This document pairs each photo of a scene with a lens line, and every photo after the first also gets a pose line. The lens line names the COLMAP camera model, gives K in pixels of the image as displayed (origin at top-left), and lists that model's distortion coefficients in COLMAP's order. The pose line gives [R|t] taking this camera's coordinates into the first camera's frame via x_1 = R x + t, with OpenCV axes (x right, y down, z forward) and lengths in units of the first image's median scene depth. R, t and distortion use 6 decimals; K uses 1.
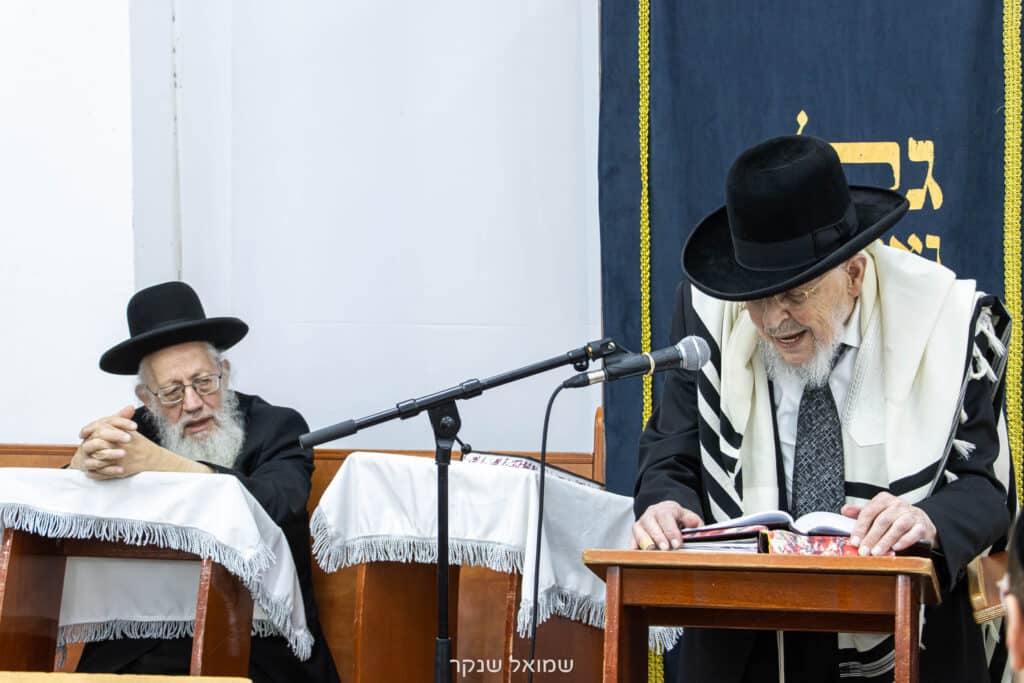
lens RADIAL K [[2318.2, 0, 505.0], [0, 2318.2, 379.9], [0, 0, 1]] dist [-0.001148, 0.000000]
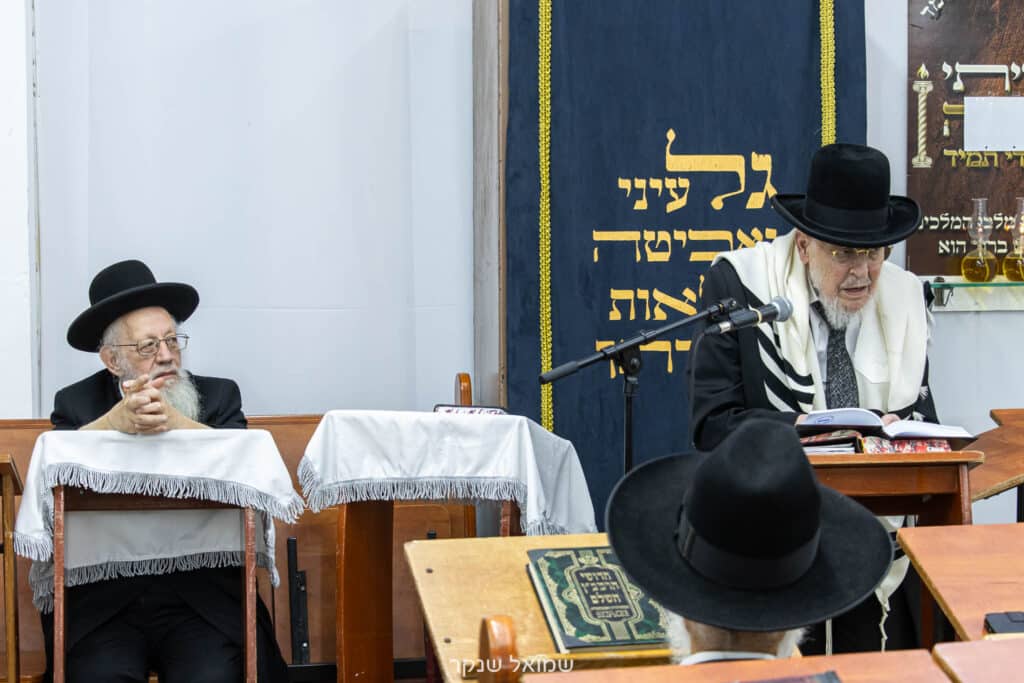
lens RADIAL K [[2318.2, 0, 522.5], [0, 2318.2, 383.2], [0, 0, 1]] dist [-0.001148, 0.000000]
pose [[0.924415, -0.020682, 0.380828, -0.435294], [0.024233, 0.999696, -0.004531, 0.025777], [-0.380618, 0.013417, 0.924635, -0.131286]]
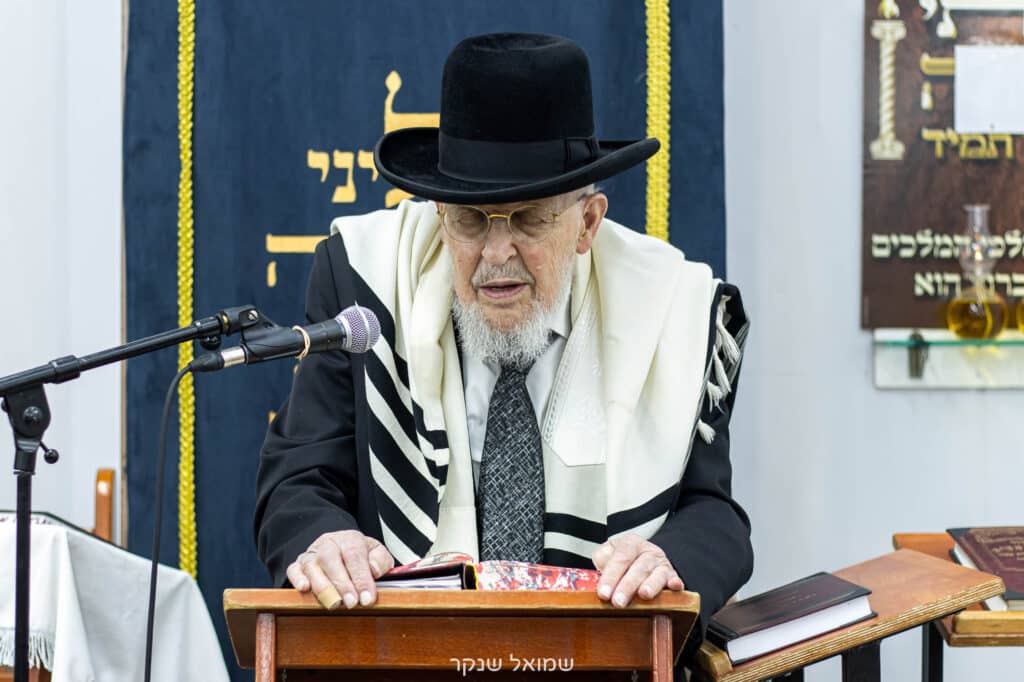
lens RADIAL K [[2778.8, 0, 465.0], [0, 2778.8, 357.6], [0, 0, 1]] dist [0.011586, 0.000000]
pose [[0.966450, 0.013476, 0.256502, -0.087417], [0.005712, 0.997248, -0.073915, 0.048887], [-0.256792, 0.072901, 0.963713, 0.107226]]
